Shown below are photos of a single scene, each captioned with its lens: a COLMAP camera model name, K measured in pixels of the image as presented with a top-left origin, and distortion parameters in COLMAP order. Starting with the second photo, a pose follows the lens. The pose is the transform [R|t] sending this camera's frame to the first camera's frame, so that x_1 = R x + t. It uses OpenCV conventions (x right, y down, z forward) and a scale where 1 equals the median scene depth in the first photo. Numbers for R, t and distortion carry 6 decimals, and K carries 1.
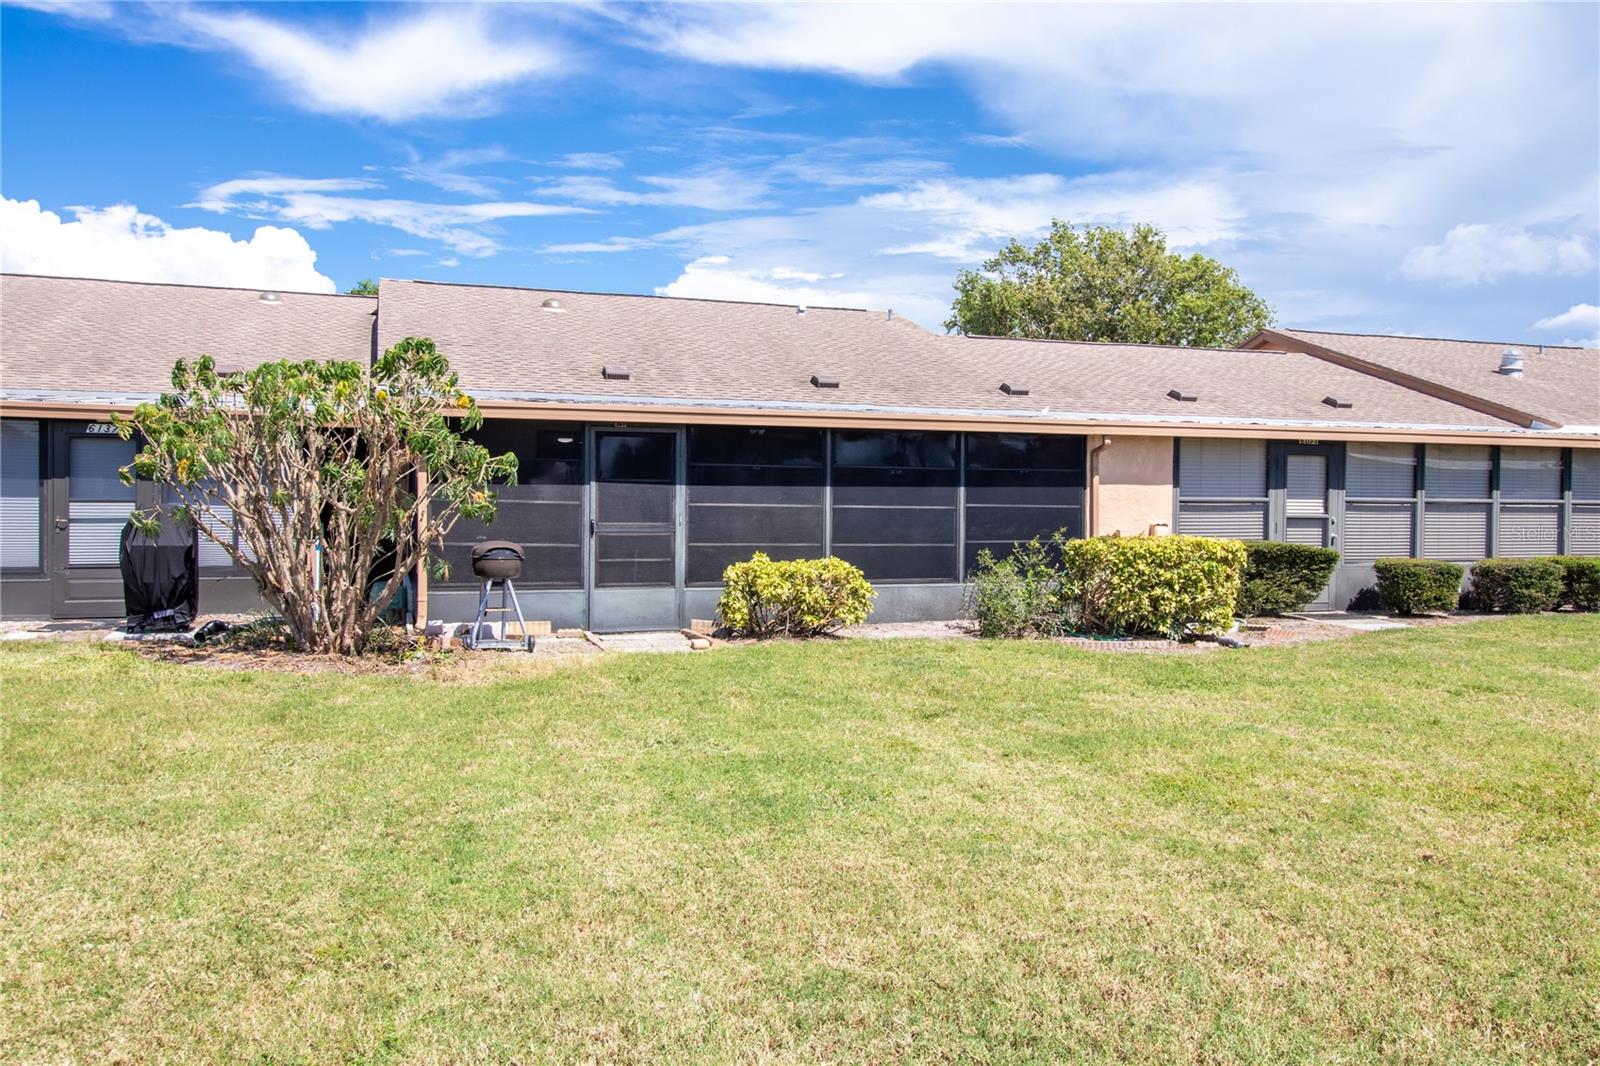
lens RADIAL K [[1325.7, 0, 861.2], [0, 1325.7, 521.2], [0, 0, 1]] dist [0.005353, 0.019566]
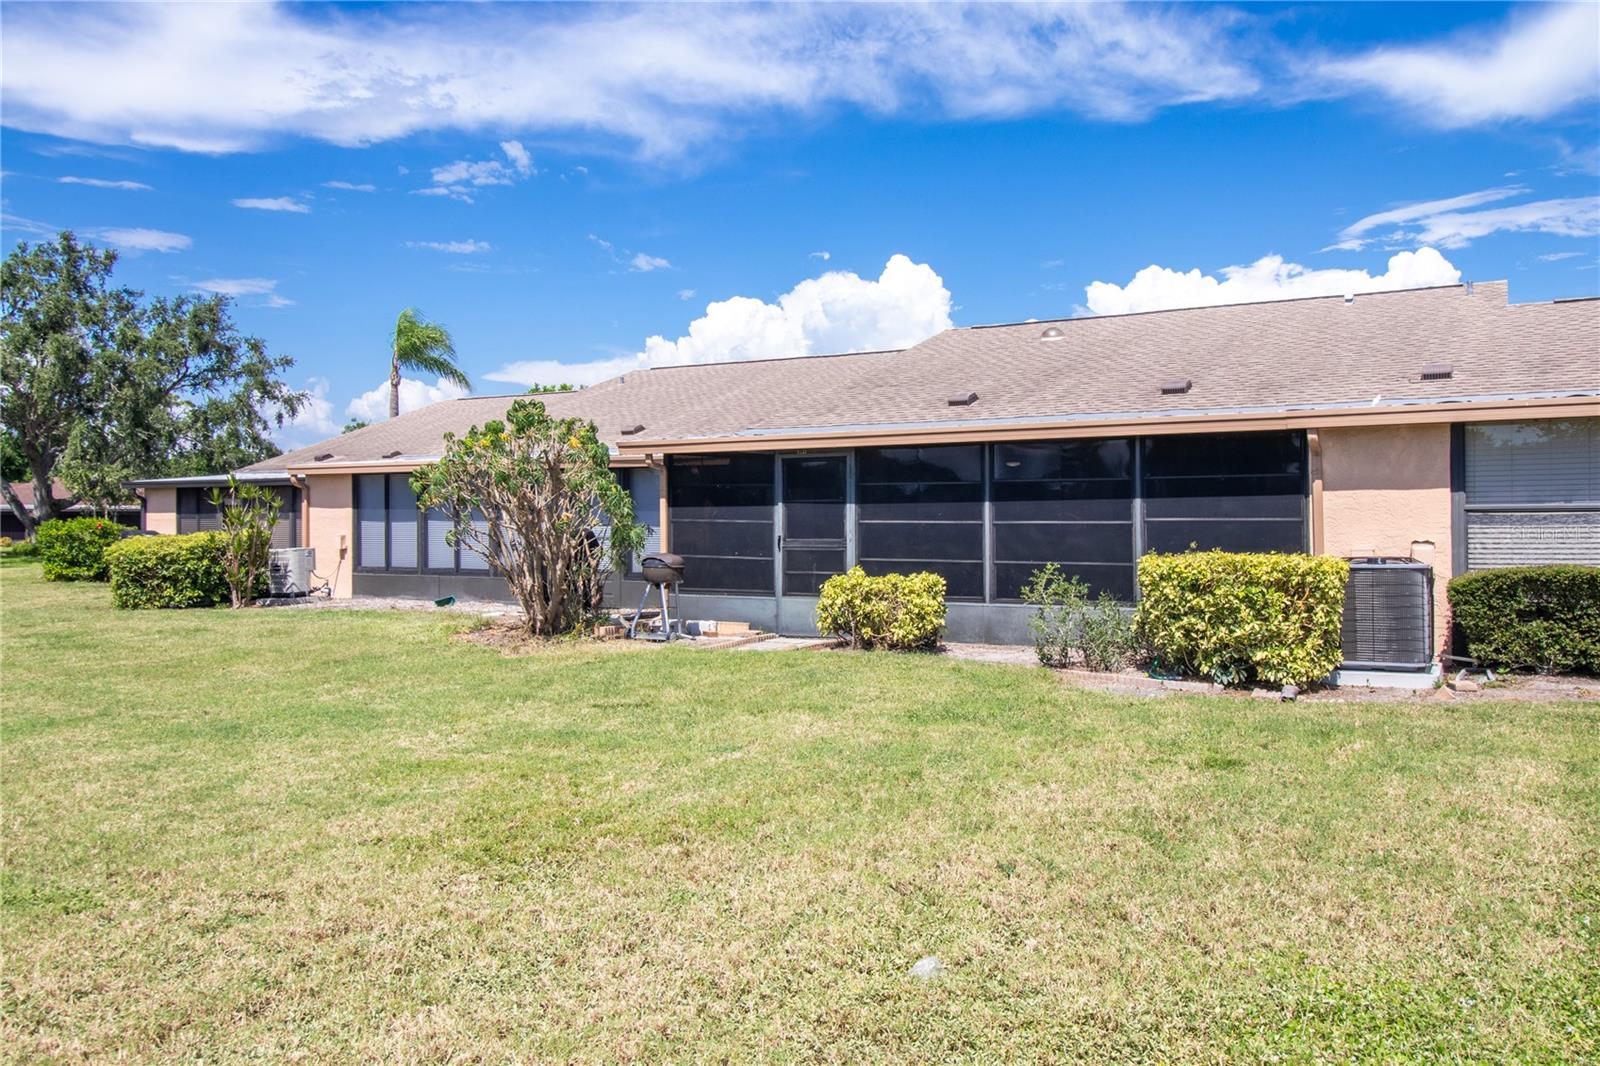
lens RADIAL K [[1325.7, 0, 790.3], [0, 1325.7, 538.3], [0, 0, 1]] dist [0.005353, 0.019566]
pose [[0.627826, -0.003106, -0.778348, 0.360469], [-0.004635, 0.999959, -0.007730, 0.004916], [0.778340, 0.008460, 0.627786, 0.153281]]
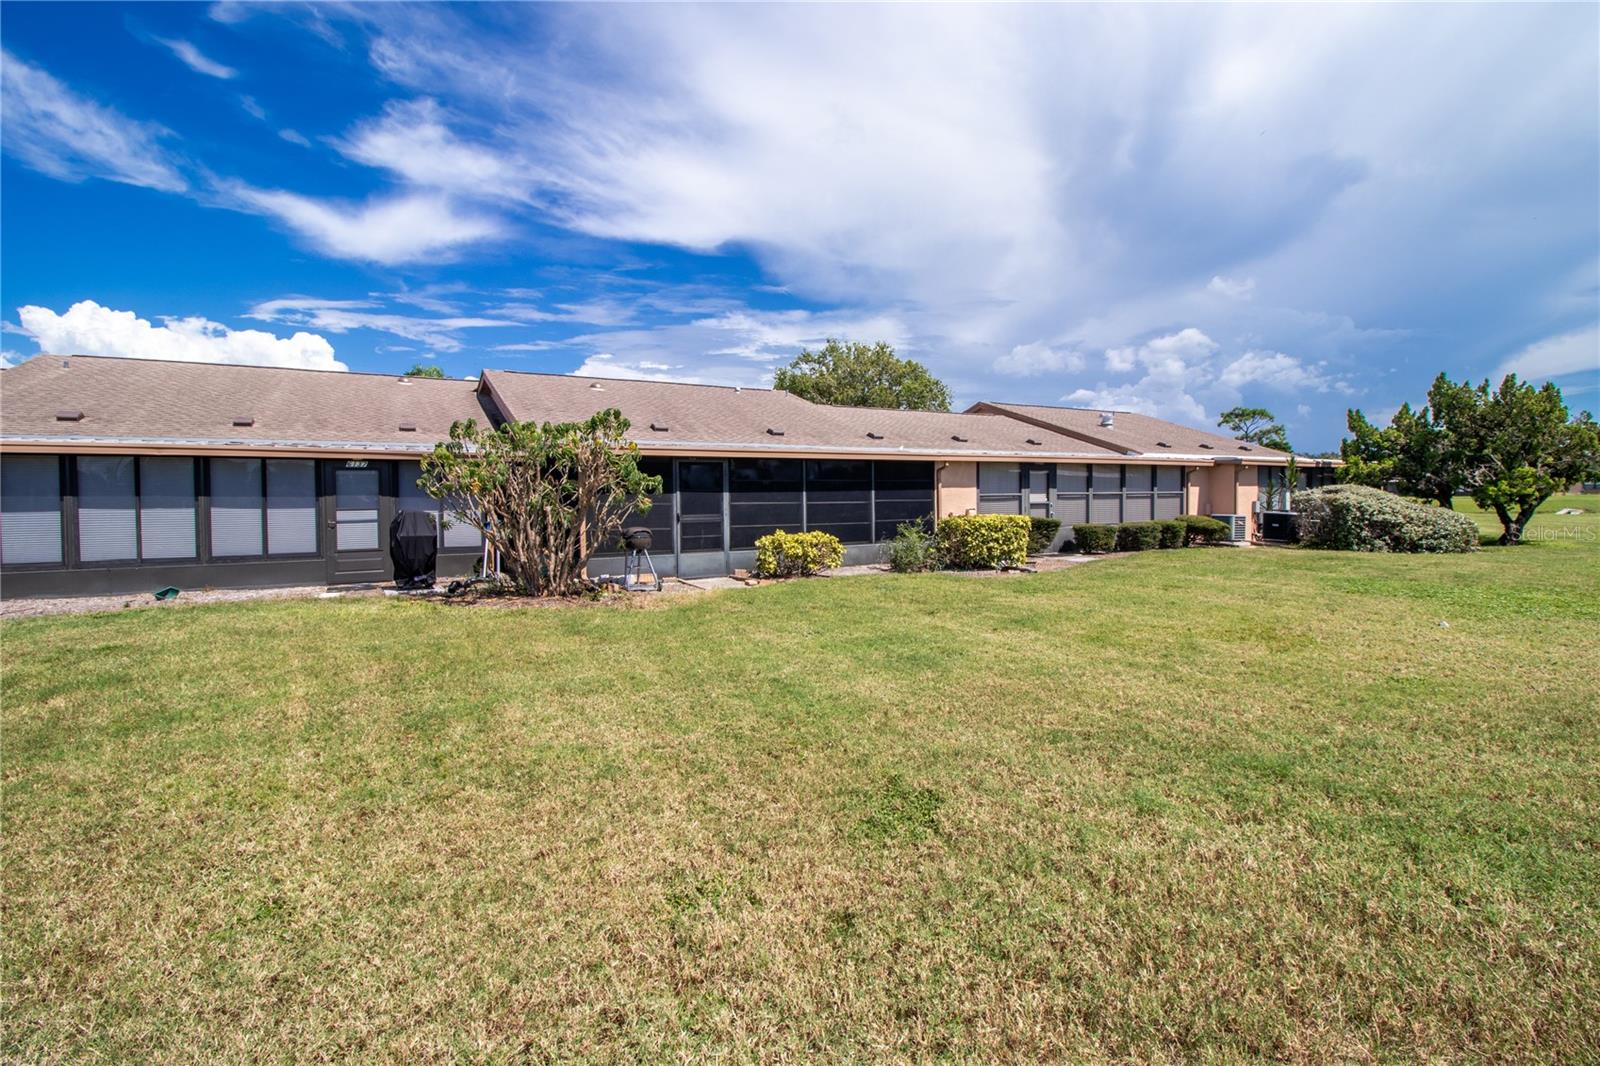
lens RADIAL K [[773.3, 0, 850.3], [0, 773.3, 519.2], [0, 0, 1]] dist [-0.005002, -0.005523]
pose [[0.979067, -0.026064, 0.201864, -0.097739], [0.023971, 0.999631, 0.012804, -0.000650], [-0.202124, -0.007697, 0.979330, -0.015082]]
